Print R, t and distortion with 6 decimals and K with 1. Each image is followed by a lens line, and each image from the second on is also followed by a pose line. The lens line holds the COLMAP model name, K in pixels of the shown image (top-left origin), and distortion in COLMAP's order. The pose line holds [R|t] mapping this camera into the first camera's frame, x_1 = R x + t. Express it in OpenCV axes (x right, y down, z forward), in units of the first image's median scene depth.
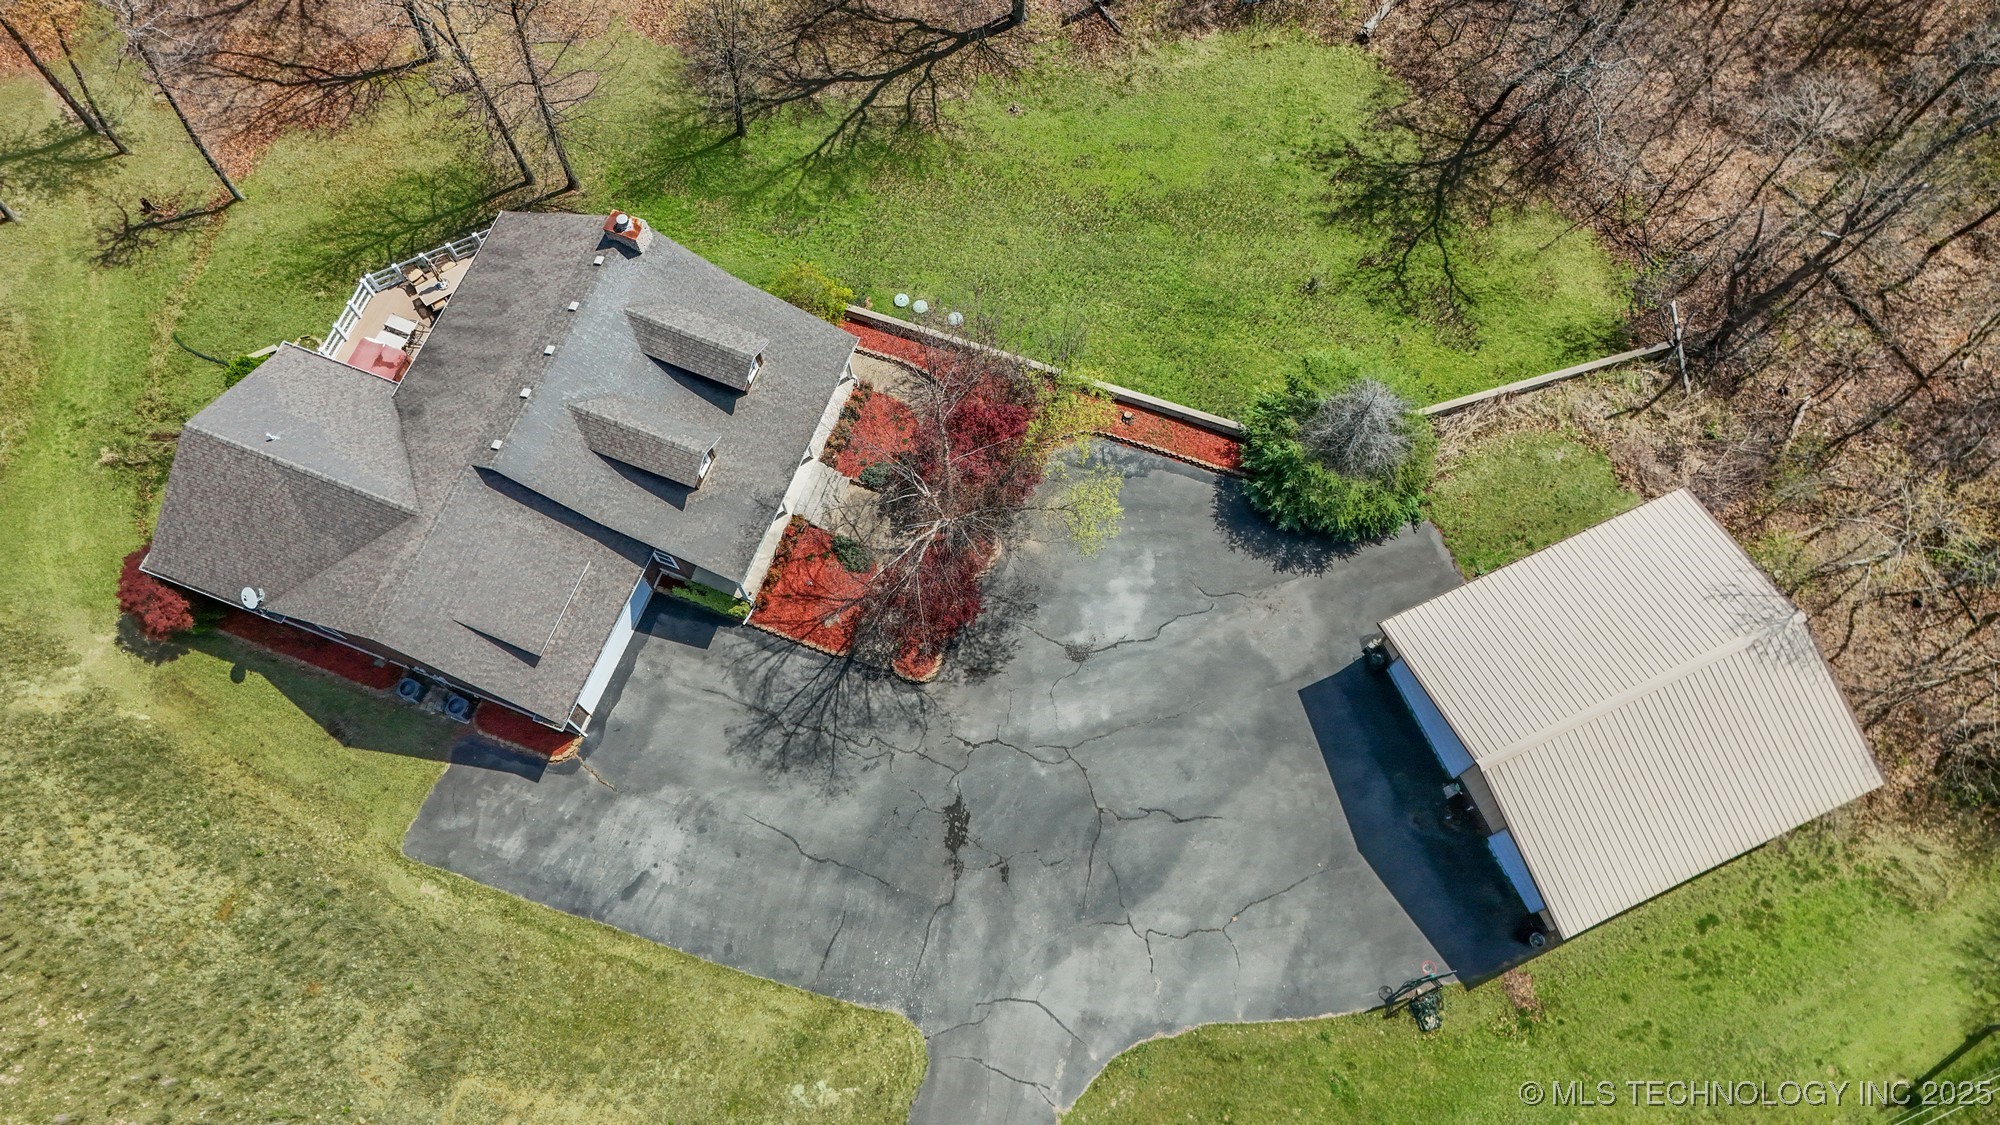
lens RADIAL K [[1458.4, 0, 992.6], [0, 1458.4, 555.5], [0, 0, 1]] dist [0.118756, -0.165200]
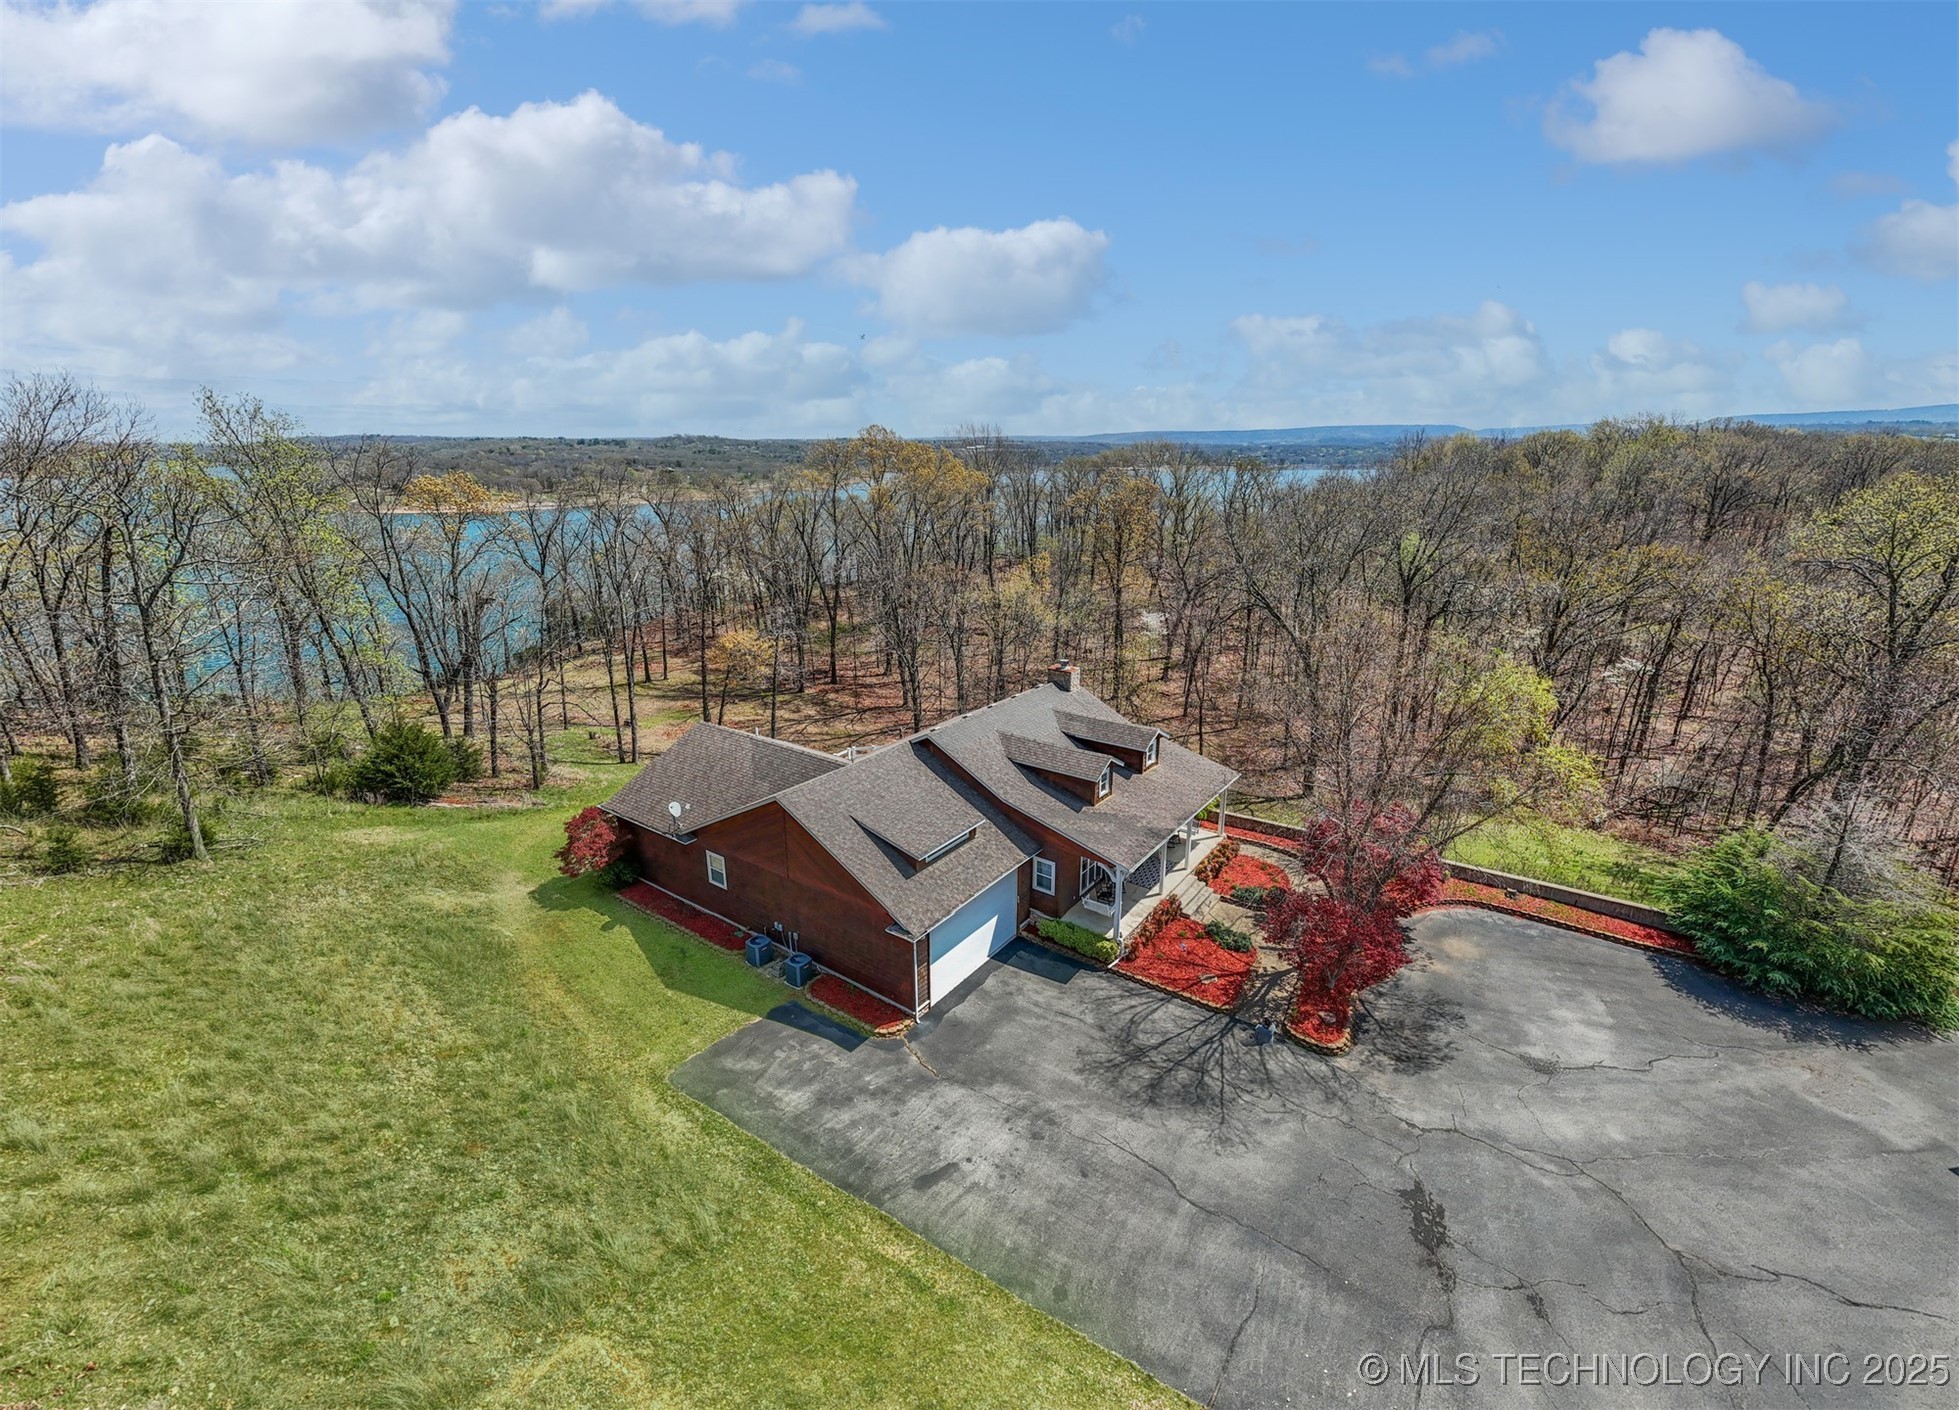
lens RADIAL K [[821.1, 0, 973.1], [0, 821.1, 720.9], [0, 0, 1]] dist [0.012125, 0.000192]
pose [[0.966094, 0.082079, -0.244796, -0.145913], [-0.243576, 0.604196, -0.758695, 0.378625], [0.085631, 0.792597, 0.603703, 0.588768]]
